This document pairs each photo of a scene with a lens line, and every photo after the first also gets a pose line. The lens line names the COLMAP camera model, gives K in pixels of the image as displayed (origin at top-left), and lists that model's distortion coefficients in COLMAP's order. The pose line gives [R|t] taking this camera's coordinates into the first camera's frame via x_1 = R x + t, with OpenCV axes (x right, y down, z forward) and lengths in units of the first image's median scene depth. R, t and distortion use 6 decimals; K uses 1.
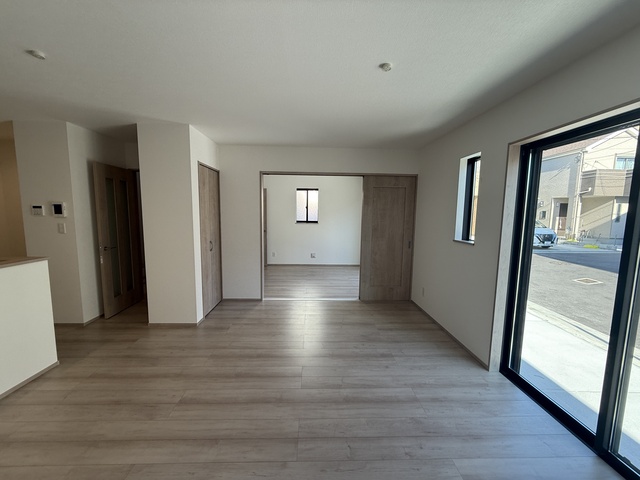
lens RADIAL K [[254.0, 0, 320.0], [0, 254.0, 240.0], [0, 0, 1]] dist [-0.000271, 0.000118]
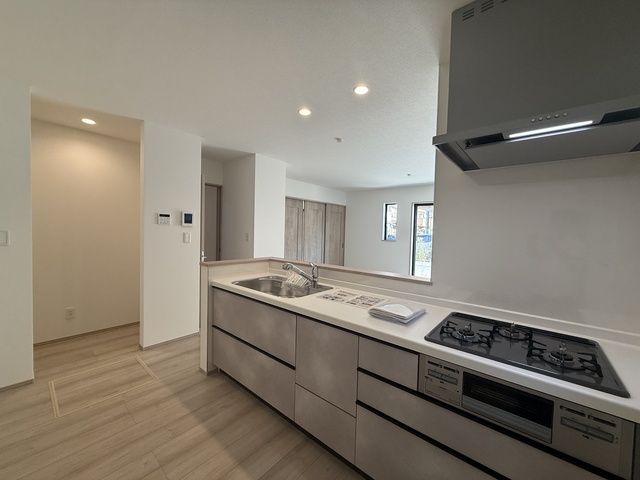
lens RADIAL K [[254.0, 0, 320.0], [0, 254.0, 240.0], [0, 0, 1]] dist [-0.000271, 0.000118]
pose [[0.670904, -0.023746, 0.741164, -1.413285], [0.065573, 0.997472, -0.027399, 0.024489], [-0.738639, 0.066982, 0.670765, -0.054043]]
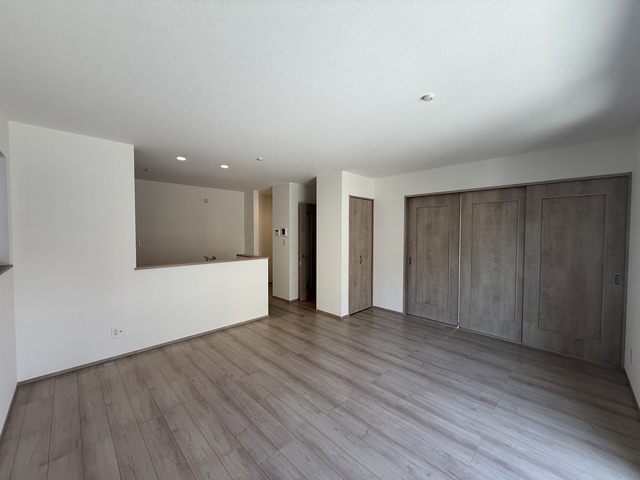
lens RADIAL K [[254.0, 0, 320.0], [0, 254.0, 240.0], [0, 0, 1]] dist [-0.000271, 0.000118]
pose [[0.684487, 0.011990, -0.728926, 0.421094], [-0.072774, 0.995994, -0.051954, 0.008610], [0.725383, 0.088609, 0.682618, -0.014435]]
